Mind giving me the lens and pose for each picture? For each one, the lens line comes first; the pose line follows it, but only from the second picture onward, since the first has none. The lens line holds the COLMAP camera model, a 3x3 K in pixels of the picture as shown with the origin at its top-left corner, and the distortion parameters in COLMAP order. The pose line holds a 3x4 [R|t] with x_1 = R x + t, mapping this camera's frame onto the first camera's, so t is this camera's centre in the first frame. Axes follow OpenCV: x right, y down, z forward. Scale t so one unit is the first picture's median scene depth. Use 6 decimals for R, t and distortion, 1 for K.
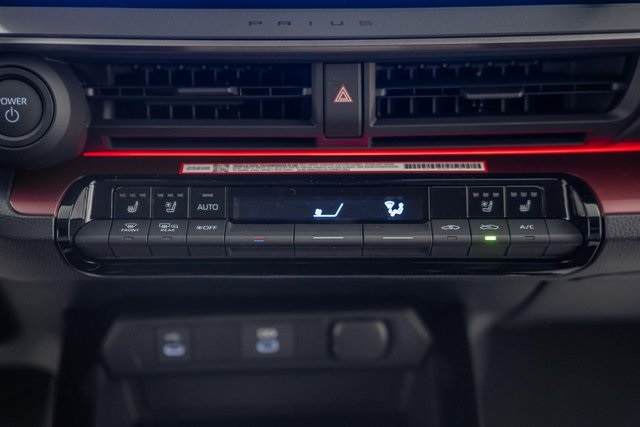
lens RADIAL K [[1258.8, 0, 320.0], [0, 1258.8, 213.5], [0, 0, 1]] dist [0.435939, -0.101006]
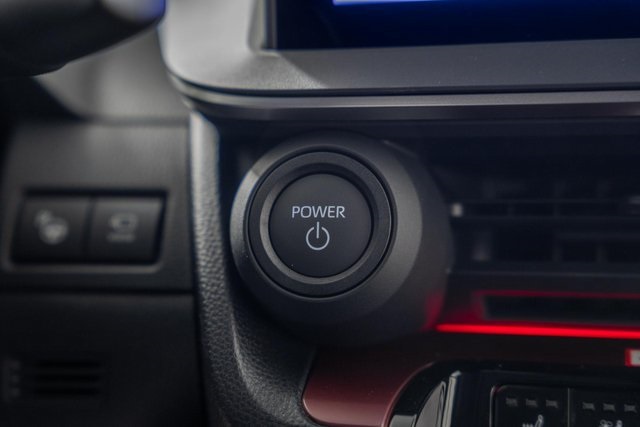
lens RADIAL K [[1321.1, 0, 318.4], [0, 1321.1, 226.3], [0, 0, 1]] dist [0.704975, -4.885682]
pose [[0.968623, 0.015549, -0.248046, -0.098009], [-0.062794, 0.980971, -0.183719, 0.020291], [0.240469, 0.193530, 0.951168, 0.459579]]
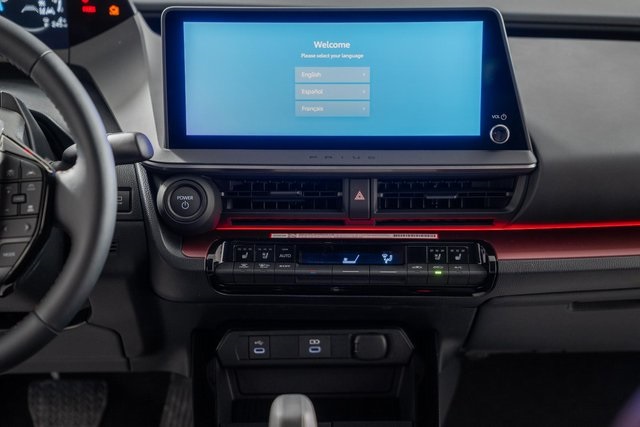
lens RADIAL K [[1321.1, 0, 318.4], [0, 1321.1, 226.3], [0, 0, 1]] dist [0.704975, -4.885682]
pose [[0.999565, 0.009951, -0.027747, 0.012374], [-0.012573, 0.995305, -0.095969, 0.136298], [0.026662, 0.096276, 0.994998, -0.915684]]
